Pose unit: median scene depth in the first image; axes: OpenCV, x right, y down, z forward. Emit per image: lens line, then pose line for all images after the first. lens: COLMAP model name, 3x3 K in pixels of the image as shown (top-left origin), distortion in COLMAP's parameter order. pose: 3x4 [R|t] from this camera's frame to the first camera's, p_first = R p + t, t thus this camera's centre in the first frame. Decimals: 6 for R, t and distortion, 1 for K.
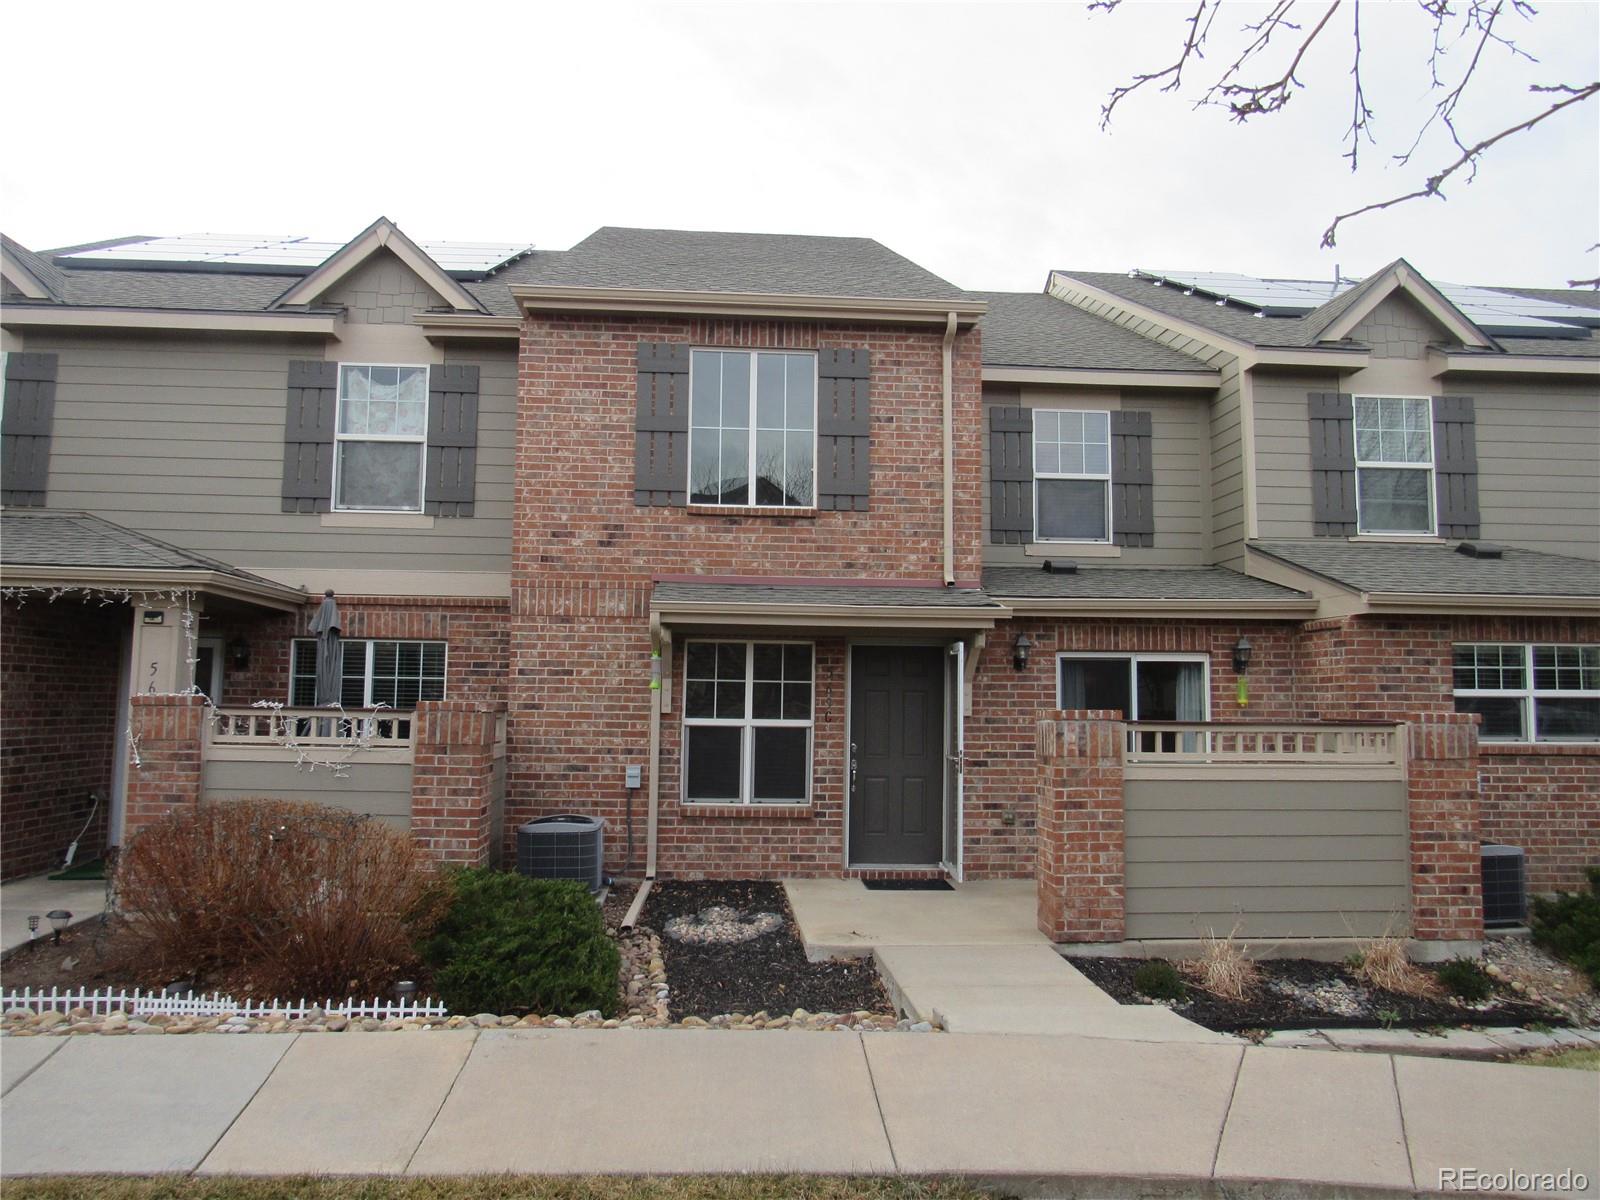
lens RADIAL K [[1151.7, 0, 800.8], [0, 1151.7, 569.9], [0, 0, 1]] dist [-0.021316, 0.011002]
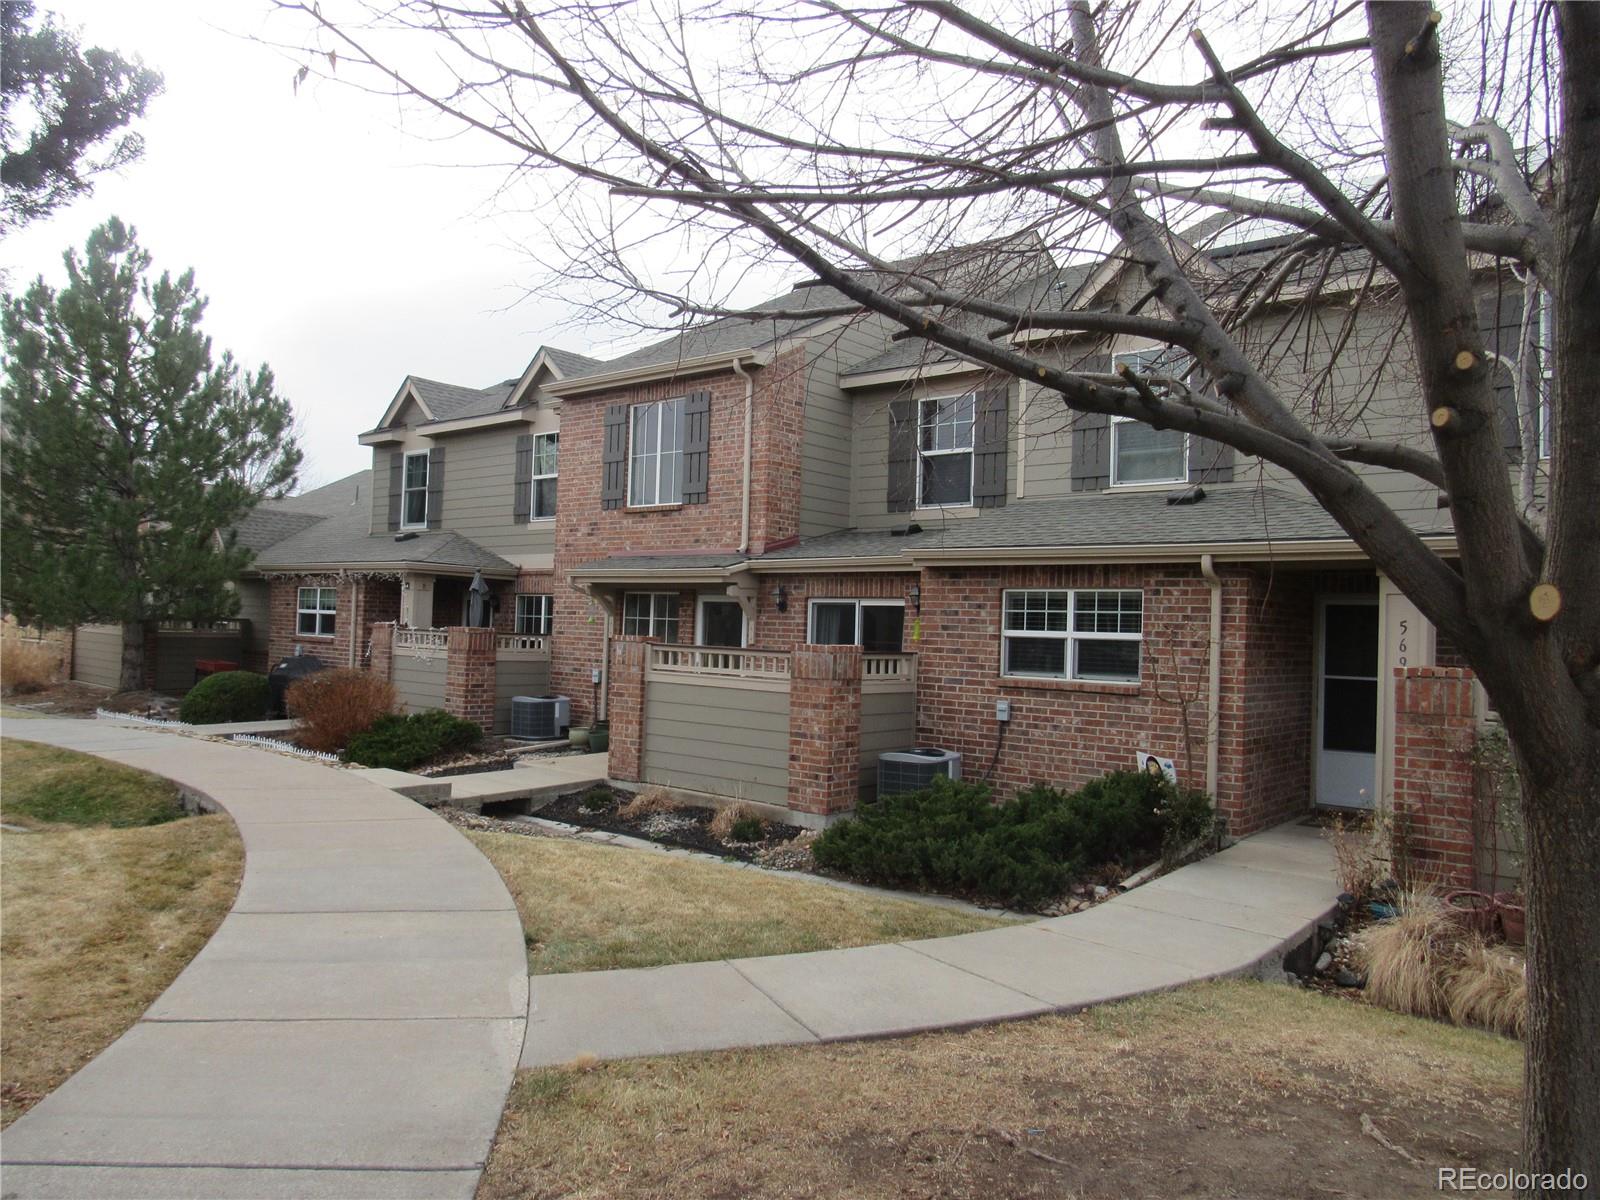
lens RADIAL K [[1139.8, 0, 800.0], [0, 1139.8, 600.0], [0, 0, 1]] dist [-0.031964, 0.004005]
pose [[0.707706, -0.003894, -0.706497, 1.182226], [0.054382, 0.997318, 0.048979, 0.007252], [0.704411, -0.073083, 0.706019, 0.052828]]
